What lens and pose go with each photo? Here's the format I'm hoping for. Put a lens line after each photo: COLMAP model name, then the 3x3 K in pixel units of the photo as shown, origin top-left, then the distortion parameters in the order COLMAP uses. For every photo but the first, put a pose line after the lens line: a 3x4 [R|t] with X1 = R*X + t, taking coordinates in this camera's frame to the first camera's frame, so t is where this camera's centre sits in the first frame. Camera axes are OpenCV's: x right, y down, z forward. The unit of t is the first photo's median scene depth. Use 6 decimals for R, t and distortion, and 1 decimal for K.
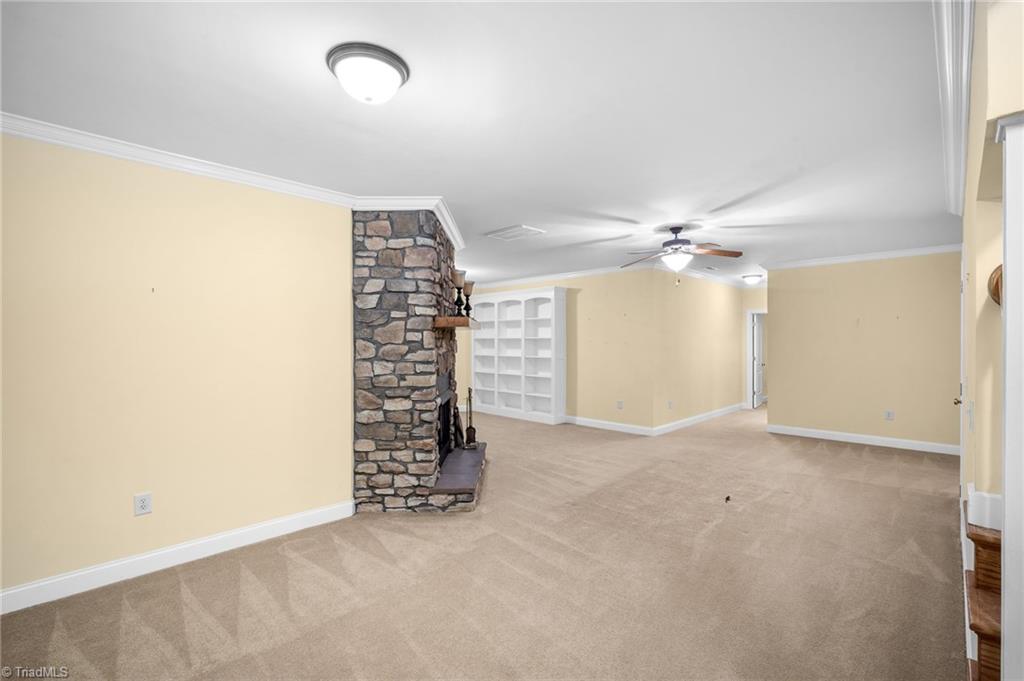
lens RADIAL K [[462.3, 0, 512.8], [0, 462.3, 340.8], [0, 0, 1]] dist [-0.001952, -0.000673]
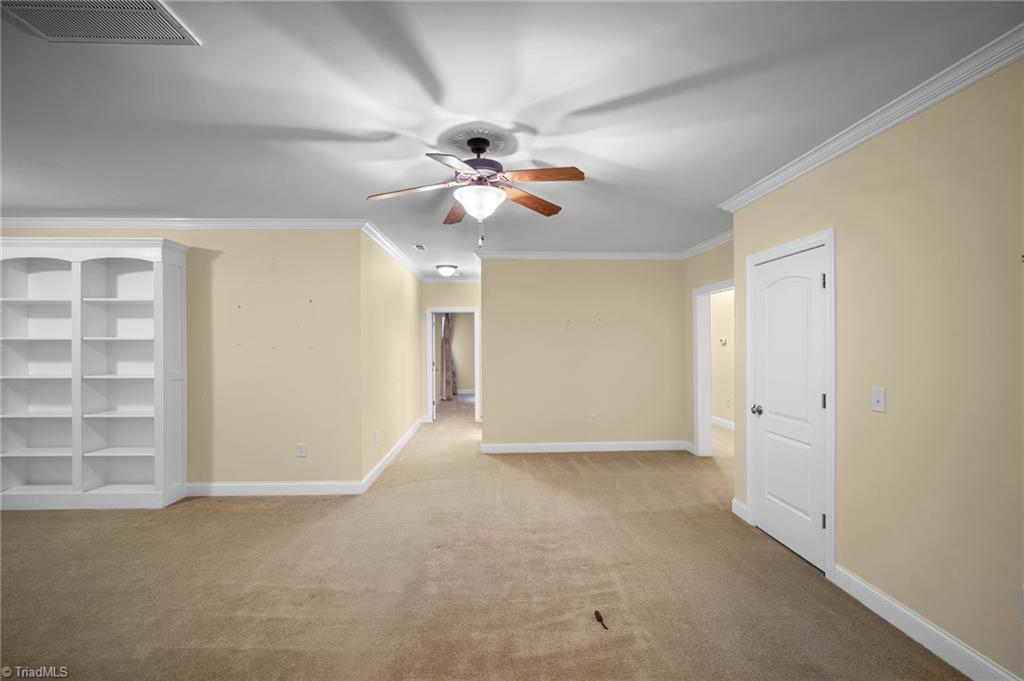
lens RADIAL K [[462.3, 0, 510.7], [0, 462.3, 342.0], [0, 0, 1]] dist [-0.001952, -0.000673]
pose [[0.688138, -0.001913, 0.725577, -0.015822], [0.003400, 0.999994, -0.000589, -0.001470], [-0.725571, 0.002872, 0.688141, 0.351319]]
